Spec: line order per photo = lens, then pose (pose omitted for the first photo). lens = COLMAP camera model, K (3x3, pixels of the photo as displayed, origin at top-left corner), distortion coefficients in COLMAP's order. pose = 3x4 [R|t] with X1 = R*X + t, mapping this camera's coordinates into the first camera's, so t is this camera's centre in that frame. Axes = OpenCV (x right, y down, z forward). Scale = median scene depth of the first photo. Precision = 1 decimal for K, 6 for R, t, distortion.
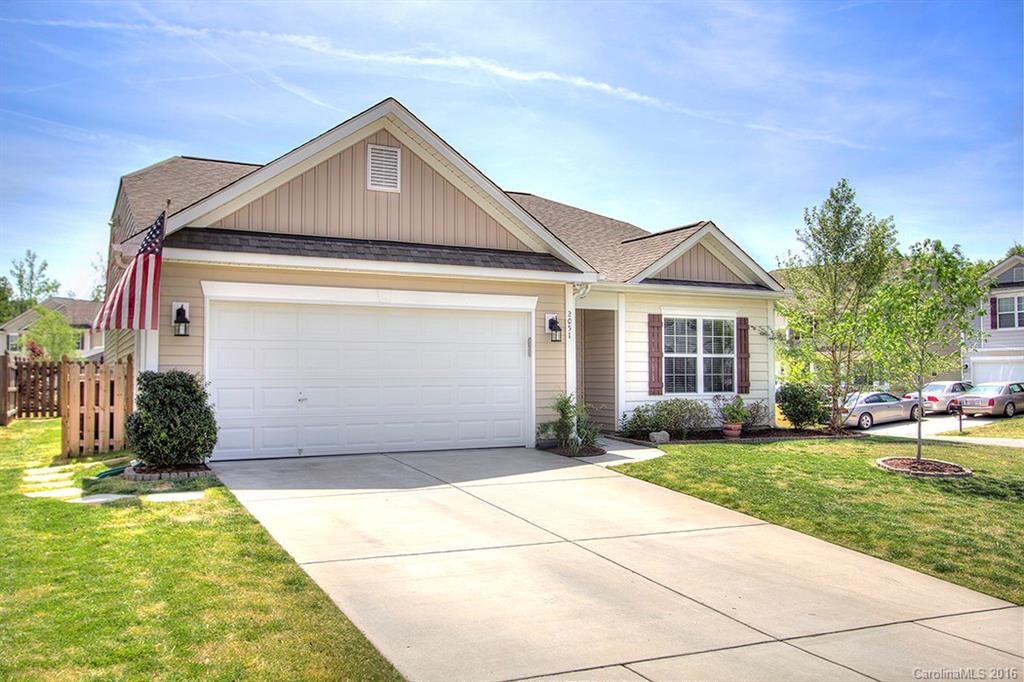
lens RADIAL K [[835.8, 0, 512.0], [0, 835.8, 341.0], [0, 0, 1]] dist [-0.001166, -0.000271]
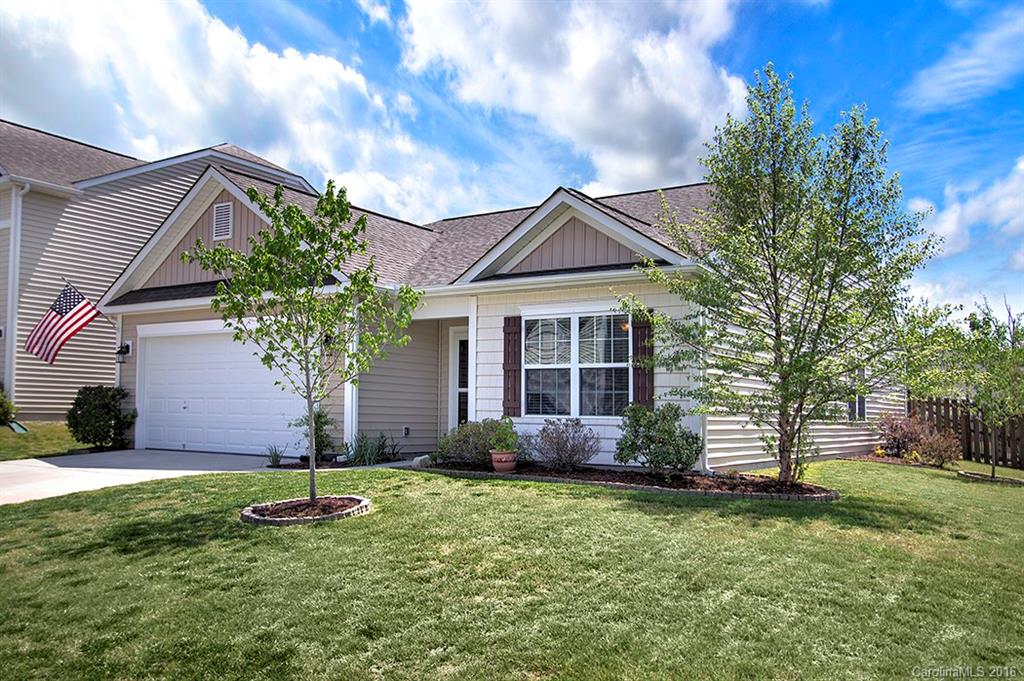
lens RADIAL K [[835.8, 0, 512.0], [0, 835.8, 340.5], [0, 0, 1]] dist [-0.001166, -0.000271]
pose [[0.484341, -0.054059, -0.873207, 0.876917], [0.022989, 0.998531, -0.049067, 0.030867], [0.874577, 0.003691, 0.484872, 0.607324]]
